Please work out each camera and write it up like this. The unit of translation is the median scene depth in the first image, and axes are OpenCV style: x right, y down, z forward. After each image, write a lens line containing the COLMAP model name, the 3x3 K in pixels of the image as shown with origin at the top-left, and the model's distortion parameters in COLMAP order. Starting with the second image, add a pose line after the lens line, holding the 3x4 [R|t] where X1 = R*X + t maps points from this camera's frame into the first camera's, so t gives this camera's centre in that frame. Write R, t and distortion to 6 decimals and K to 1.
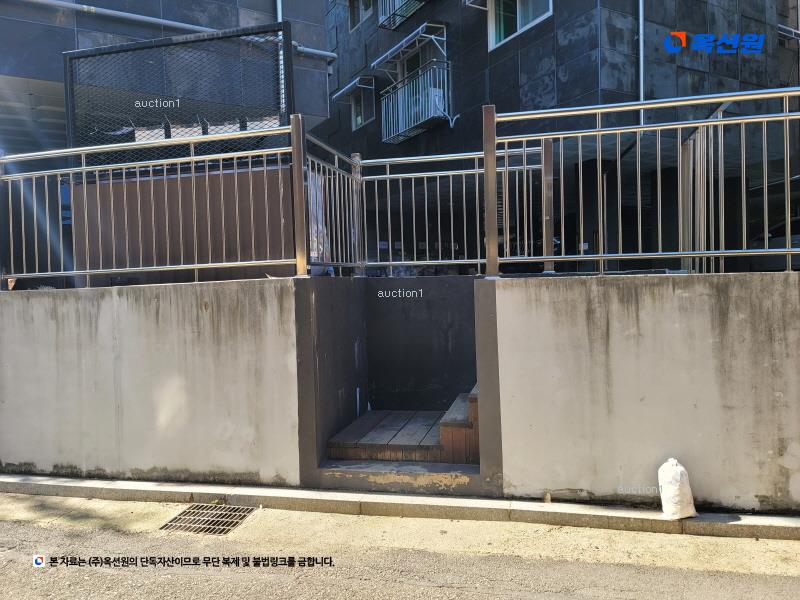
lens RADIAL K [[588.5, 0, 400.0], [0, 588.5, 300.0], [0, 0, 1]] dist [0.079634, -0.062550]
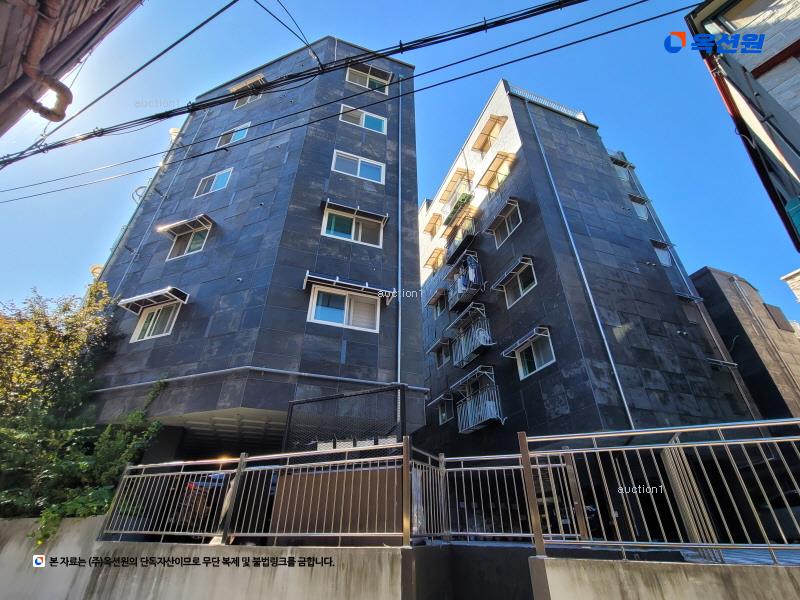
lens RADIAL K [[372.2, 0, 394.4], [0, 372.2, 303.2], [0, 0, 1]] dist [-0.002871, -0.001095]
pose [[0.981122, -0.064368, -0.182365, 0.012470], [-0.044315, 0.843065, -0.535983, -0.050421], [0.188246, 0.533946, 0.824297, -0.097281]]
